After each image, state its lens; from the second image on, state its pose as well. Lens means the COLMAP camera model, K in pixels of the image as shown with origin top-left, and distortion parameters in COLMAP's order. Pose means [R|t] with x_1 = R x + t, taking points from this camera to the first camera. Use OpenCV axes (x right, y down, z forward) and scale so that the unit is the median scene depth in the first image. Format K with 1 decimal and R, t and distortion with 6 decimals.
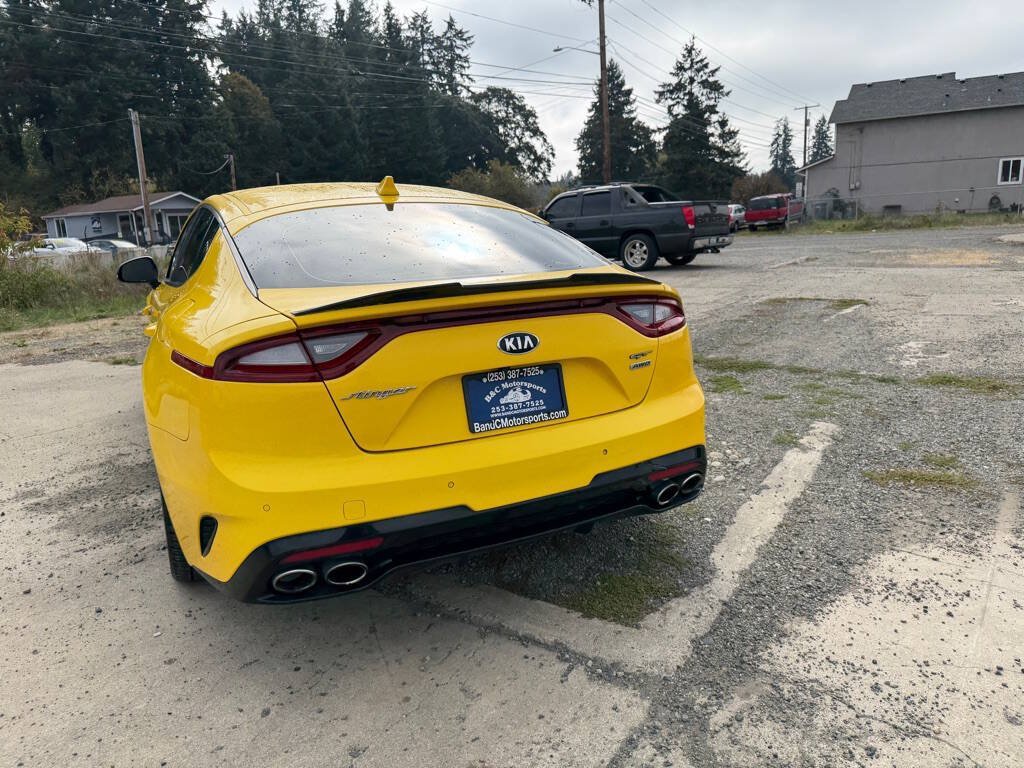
lens RADIAL K [[718.9, 0, 519.2], [0, 718.9, 380.3], [0, 0, 1]] dist [0.025531, -0.034367]
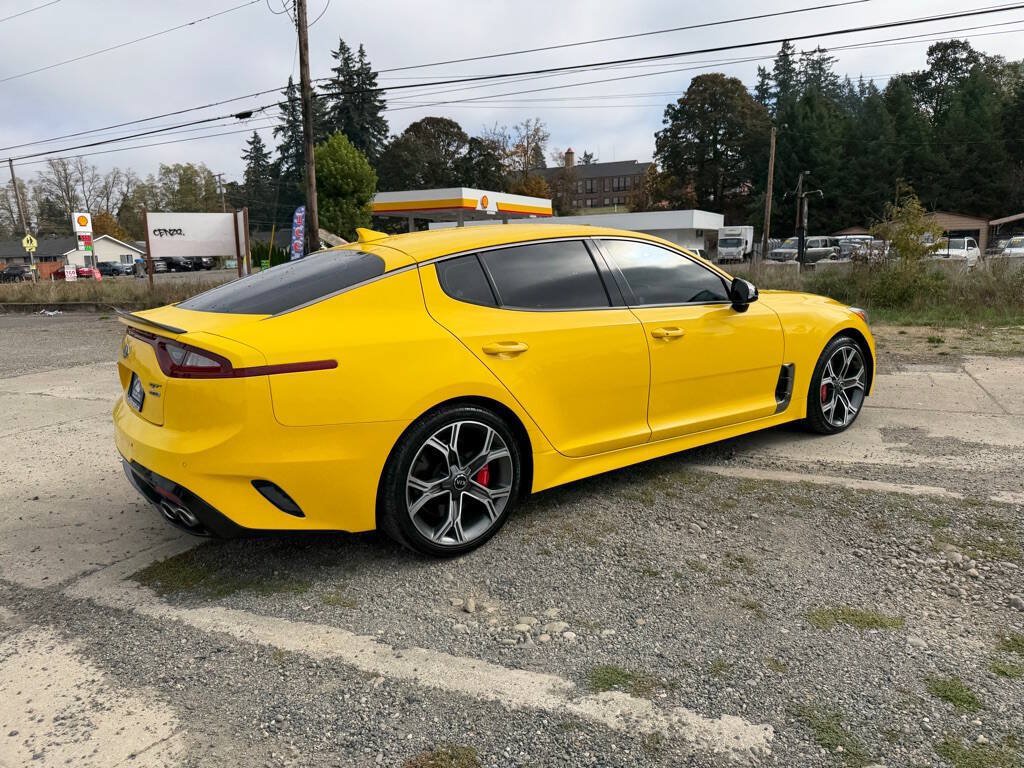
lens RADIAL K [[718.9, 0, 518.8], [0, 718.9, 388.2], [0, 0, 1]] dist [0.025531, -0.034367]
pose [[0.171862, 0.223561, -0.959419, 0.225396], [-0.201036, 0.961373, 0.188004, -0.059868], [0.964390, 0.160567, 0.210168, 0.205828]]
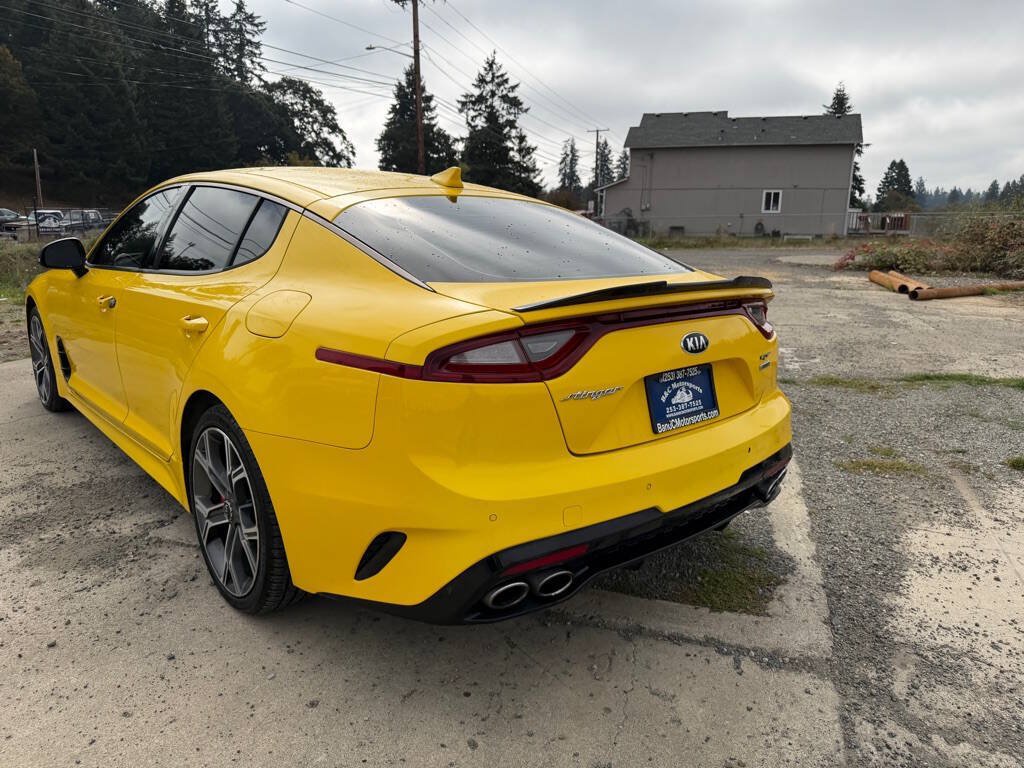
lens RADIAL K [[718.9, 0, 518.7], [0, 718.9, 380.0], [0, 0, 1]] dist [0.025531, -0.034367]
pose [[0.961363, -0.003478, 0.275262, -0.071099], [0.005392, 0.999966, -0.006197, 0.000662], [-0.275231, 0.007441, 0.961349, 0.013308]]
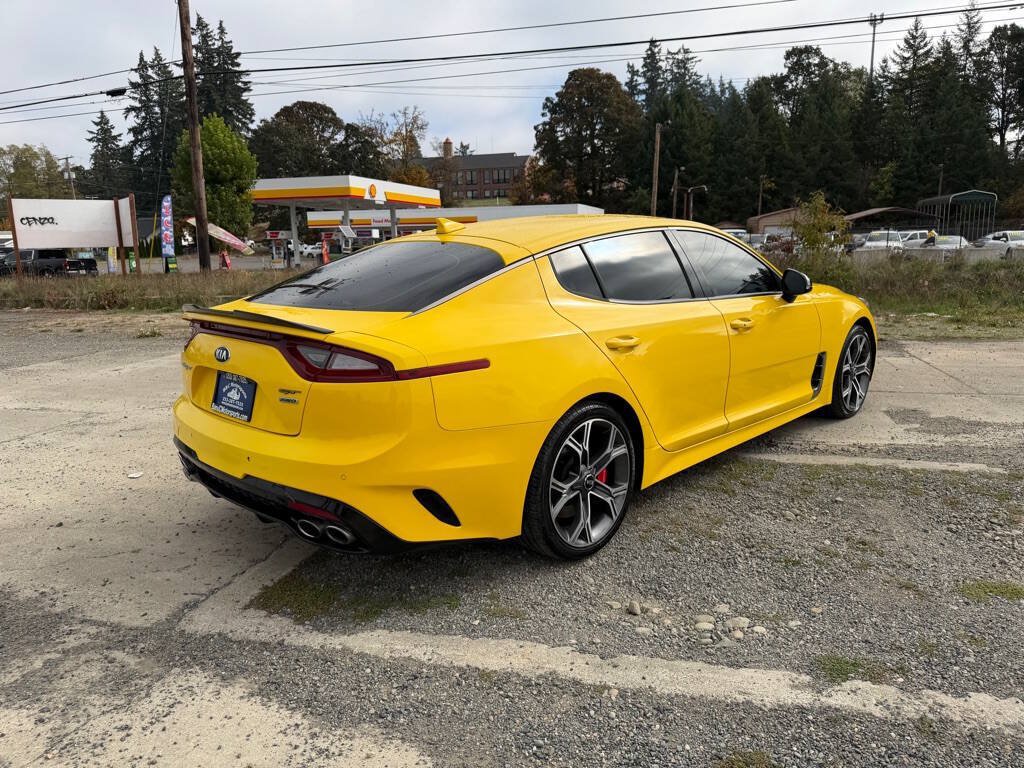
lens RADIAL K [[718.9, 0, 518.0], [0, 718.9, 399.3], [0, 0, 1]] dist [0.025531, -0.034367]
pose [[0.332805, 0.239566, -0.912057, 0.200410], [-0.202056, 0.962844, 0.179177, -0.045349], [0.921094, 0.124655, 0.368845, 0.140457]]
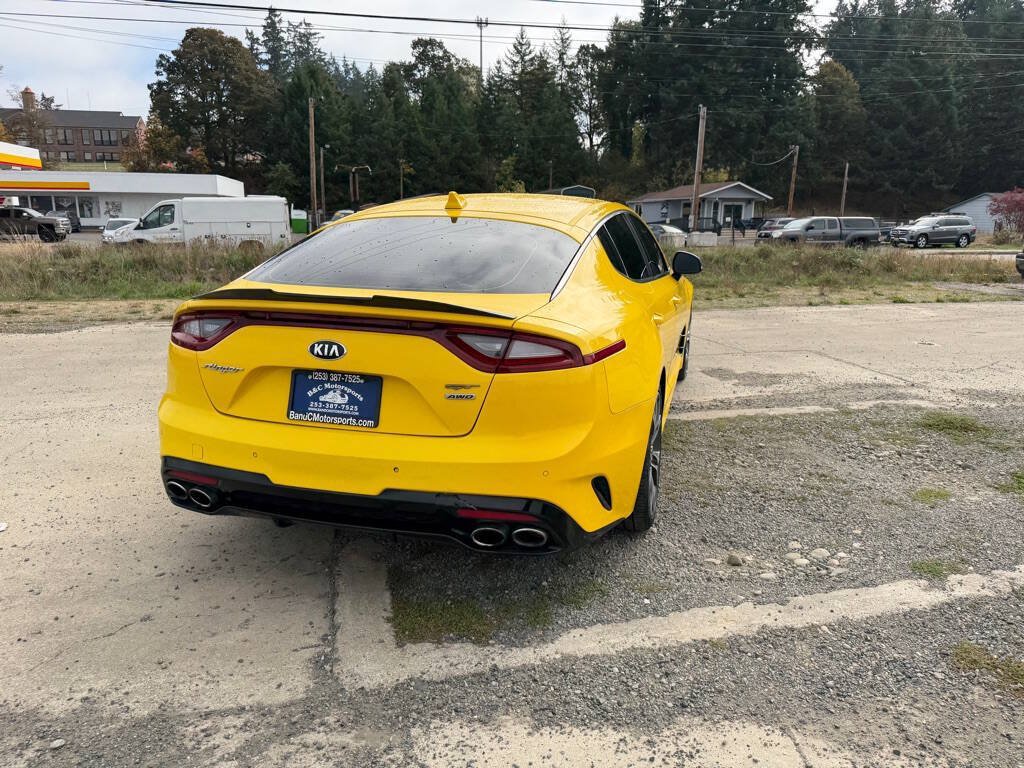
lens RADIAL K [[718.9, 0, 519.8], [0, 718.9, 388.0], [0, 0, 1]] dist [0.025531, -0.034367]
pose [[0.735595, 0.205551, -0.645483, 0.131515], [-0.190524, 0.977167, 0.094052, -0.021555], [0.650077, 0.053795, 0.757962, 0.047611]]
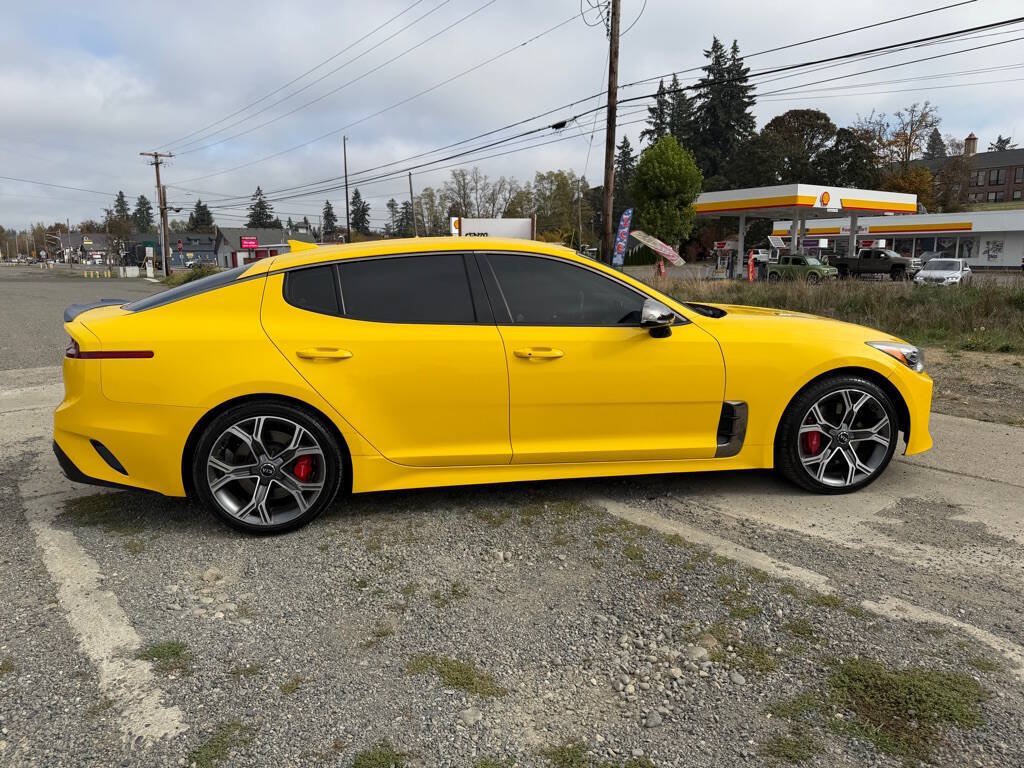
lens RADIAL K [[718.9, 0, 515.6], [0, 718.9, 391.1], [0, 0, 1]] dist [0.025531, -0.034367]
pose [[-0.309455, 0.220034, -0.925107, 0.215237], [-0.189505, 0.939076, 0.286747, -0.098540], [0.931840, 0.264047, -0.248904, 0.367288]]
